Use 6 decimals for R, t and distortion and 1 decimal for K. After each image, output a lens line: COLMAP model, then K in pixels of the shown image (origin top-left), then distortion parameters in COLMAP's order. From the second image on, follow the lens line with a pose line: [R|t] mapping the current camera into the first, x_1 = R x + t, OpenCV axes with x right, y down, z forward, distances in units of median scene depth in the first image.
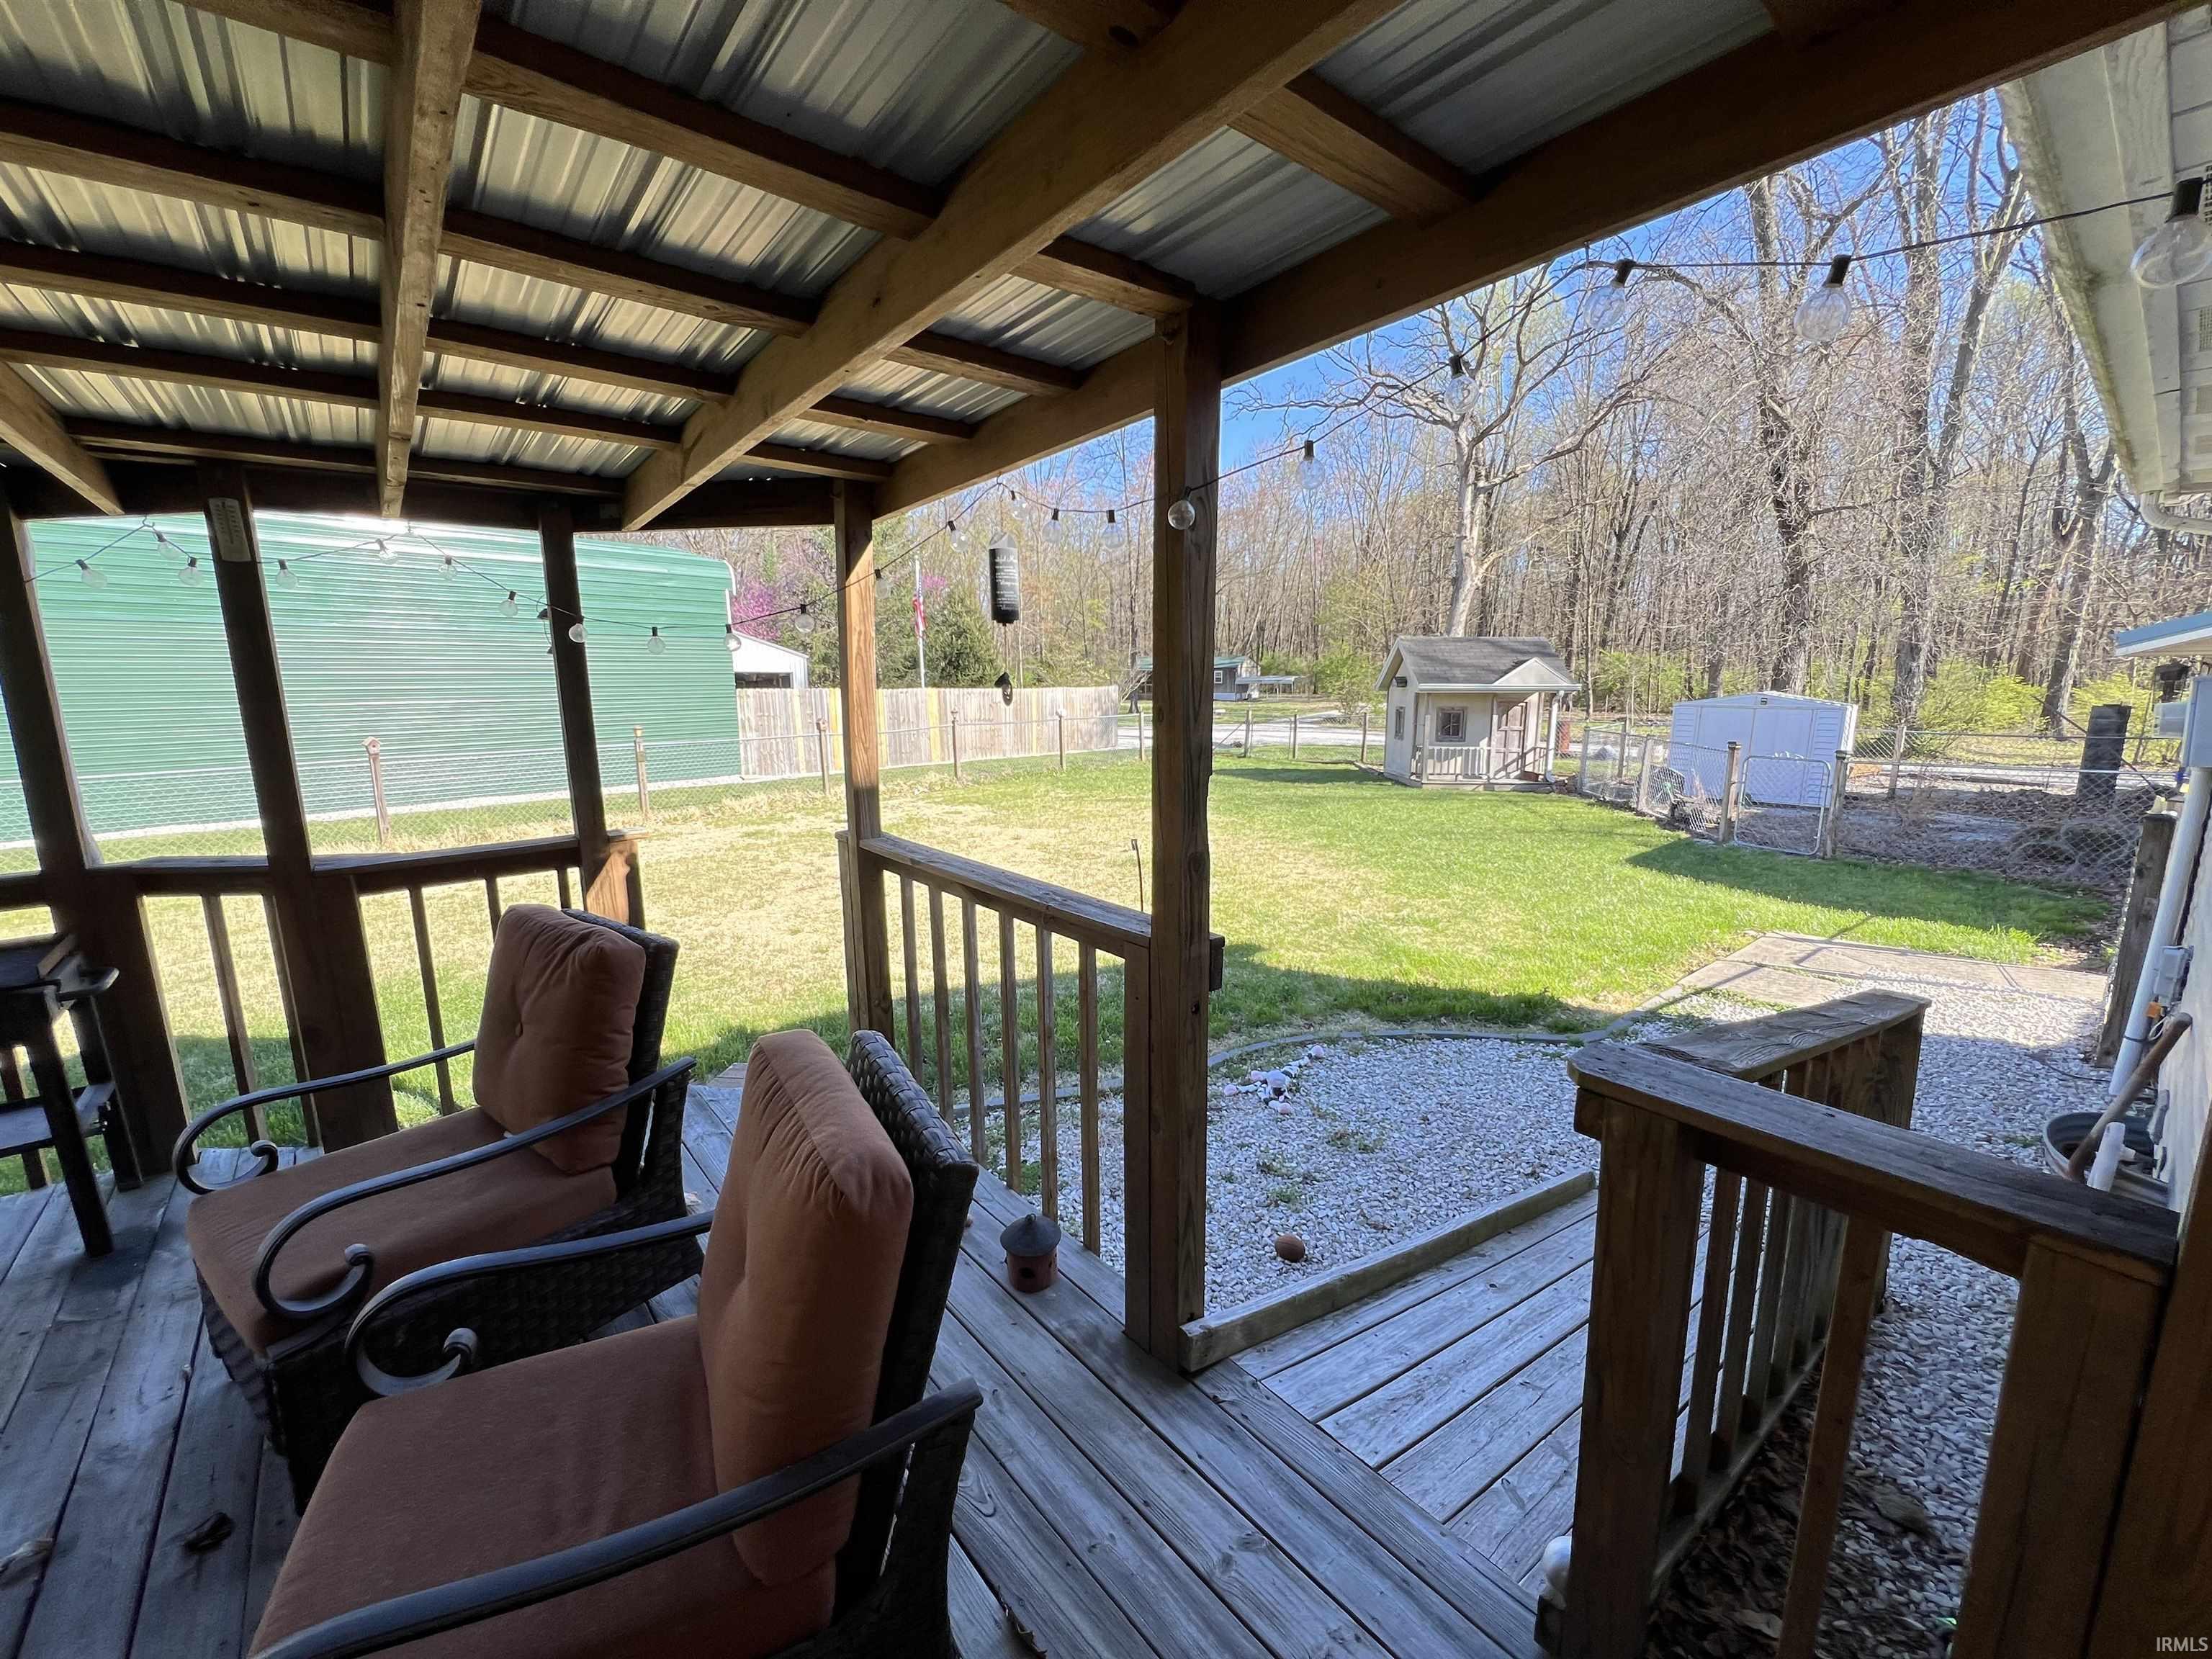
lens RADIAL K [[877.8, 0, 1102.9], [0, 877.8, 827.7], [0, 0, 1]] dist [-0.001387, -0.000449]
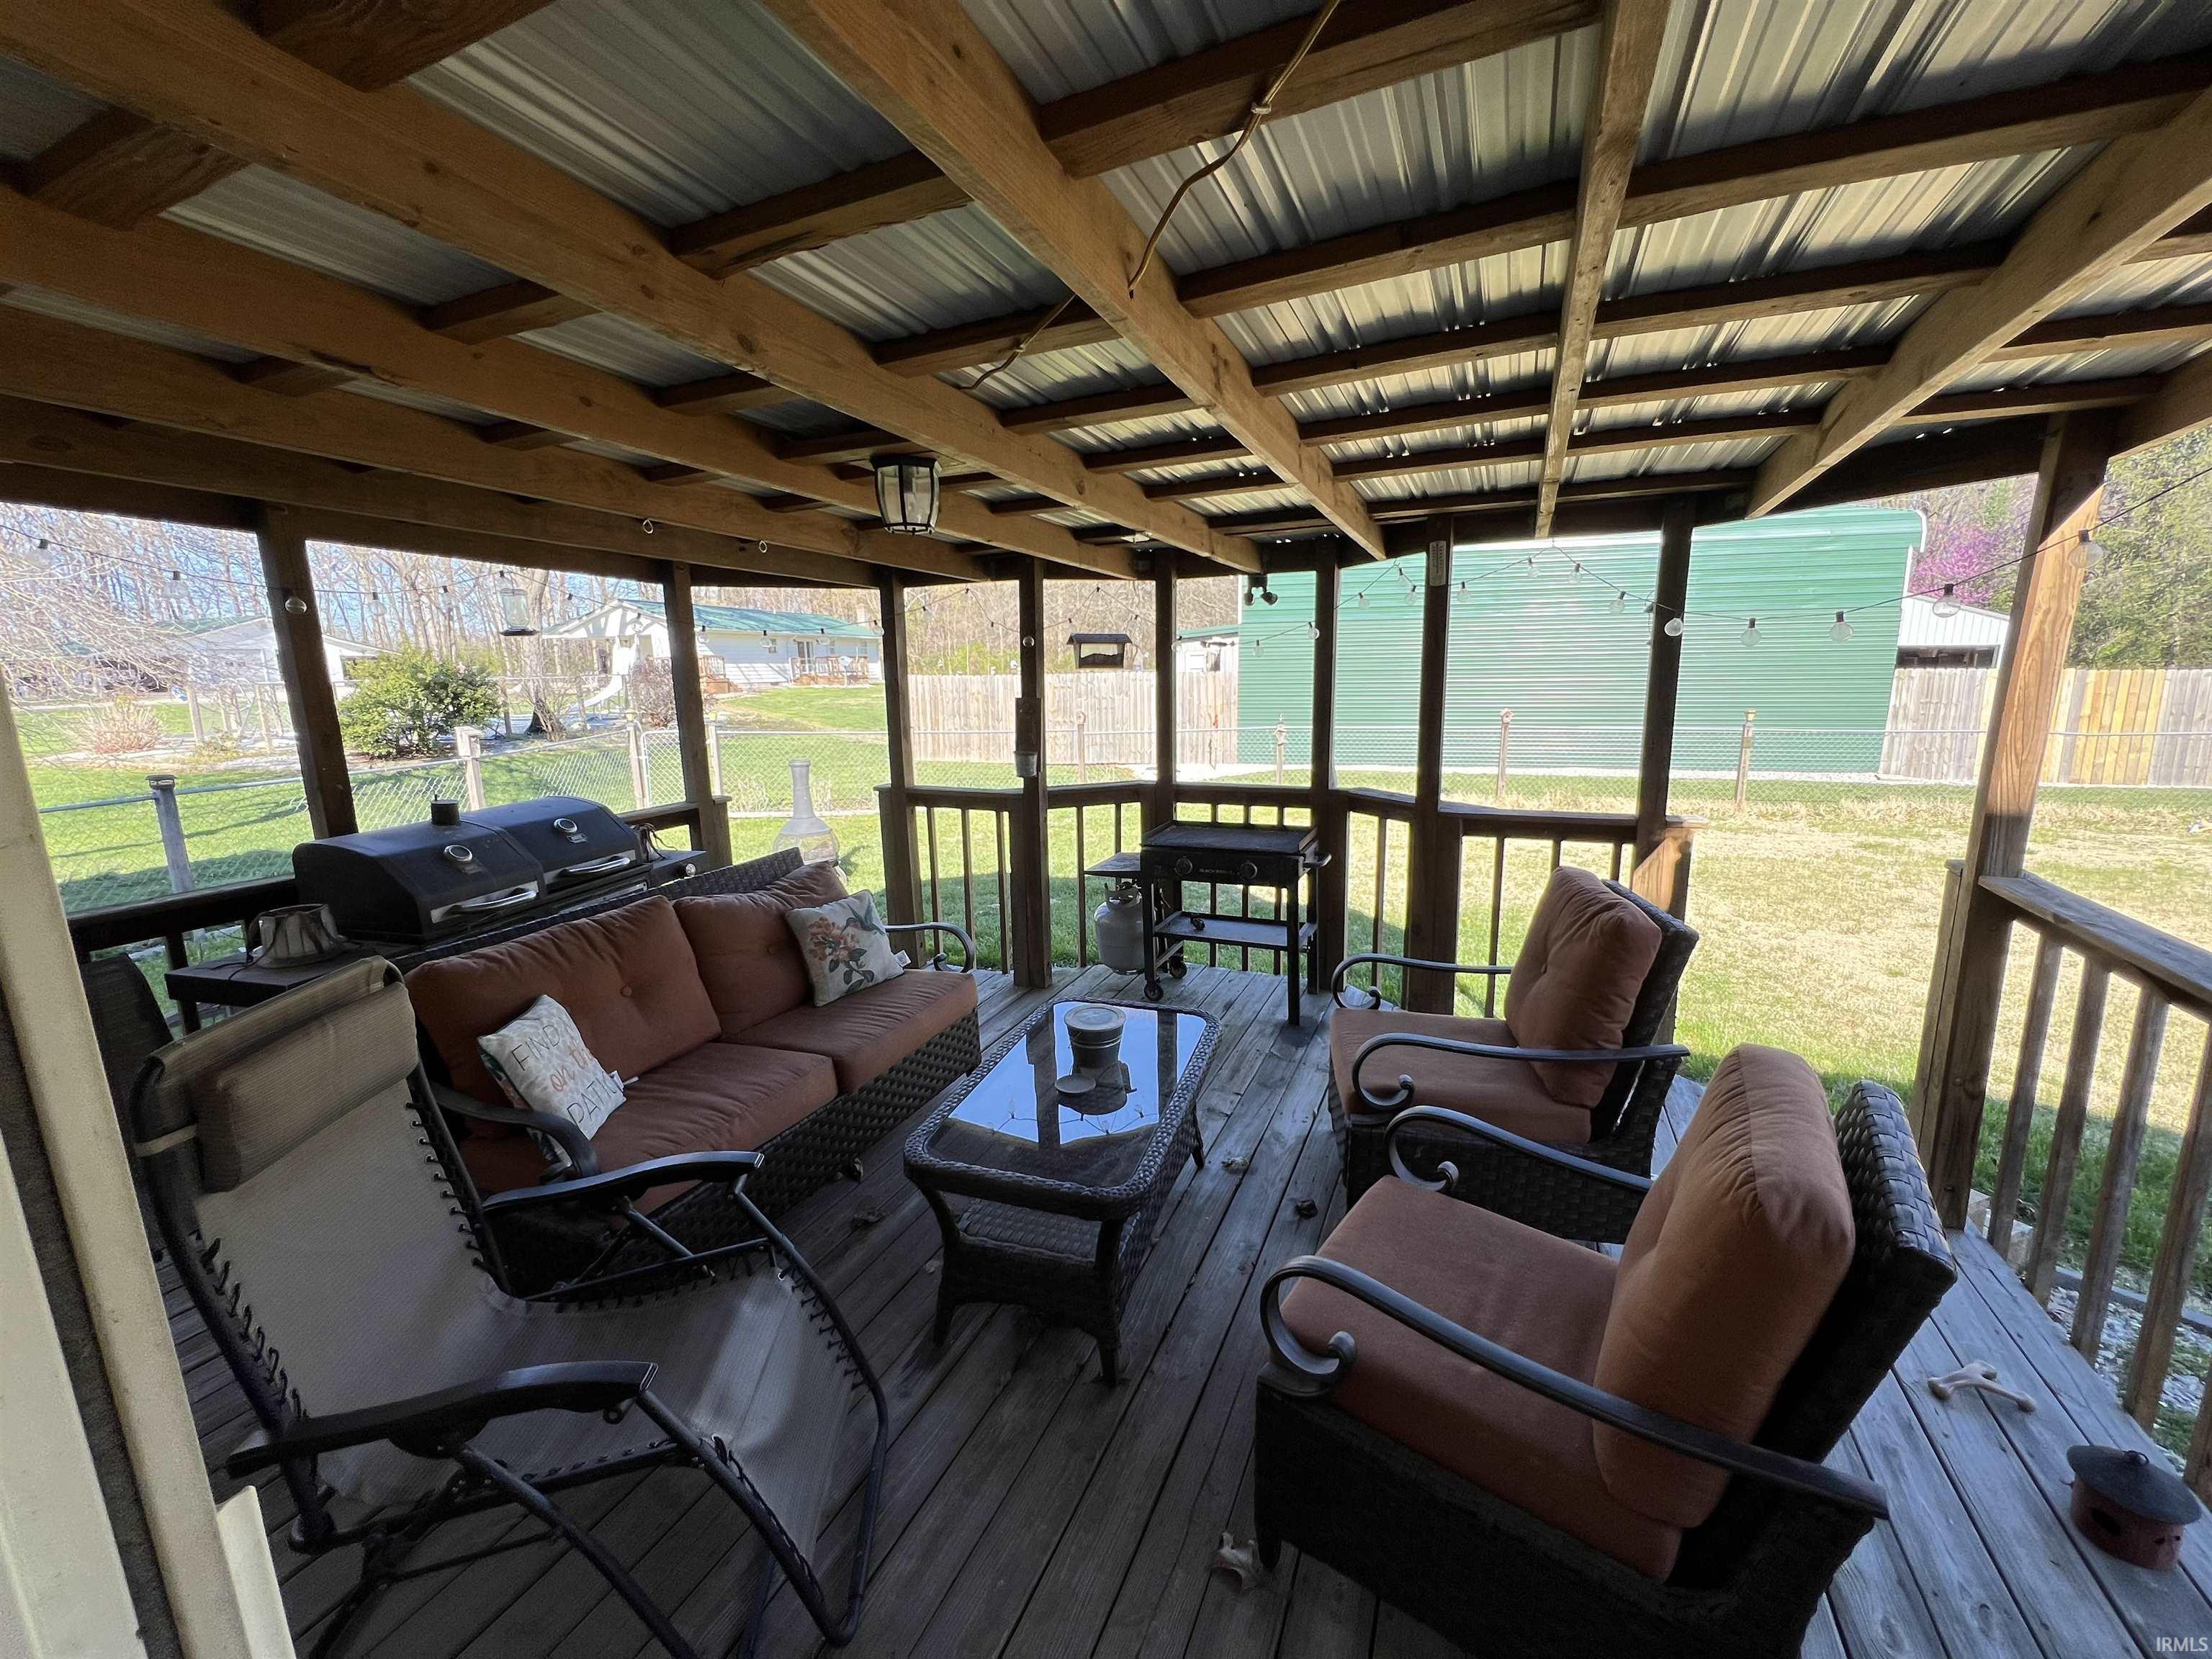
lens RADIAL K [[877.8, 0, 1106.7], [0, 877.8, 832.8], [0, 0, 1]] dist [-0.001387, -0.000449]
pose [[0.433059, 0.170648, -0.885064, 0.085229], [-0.142301, 0.982545, 0.119816, -0.007705], [0.890062, 0.074058, 0.449783, -0.067745]]
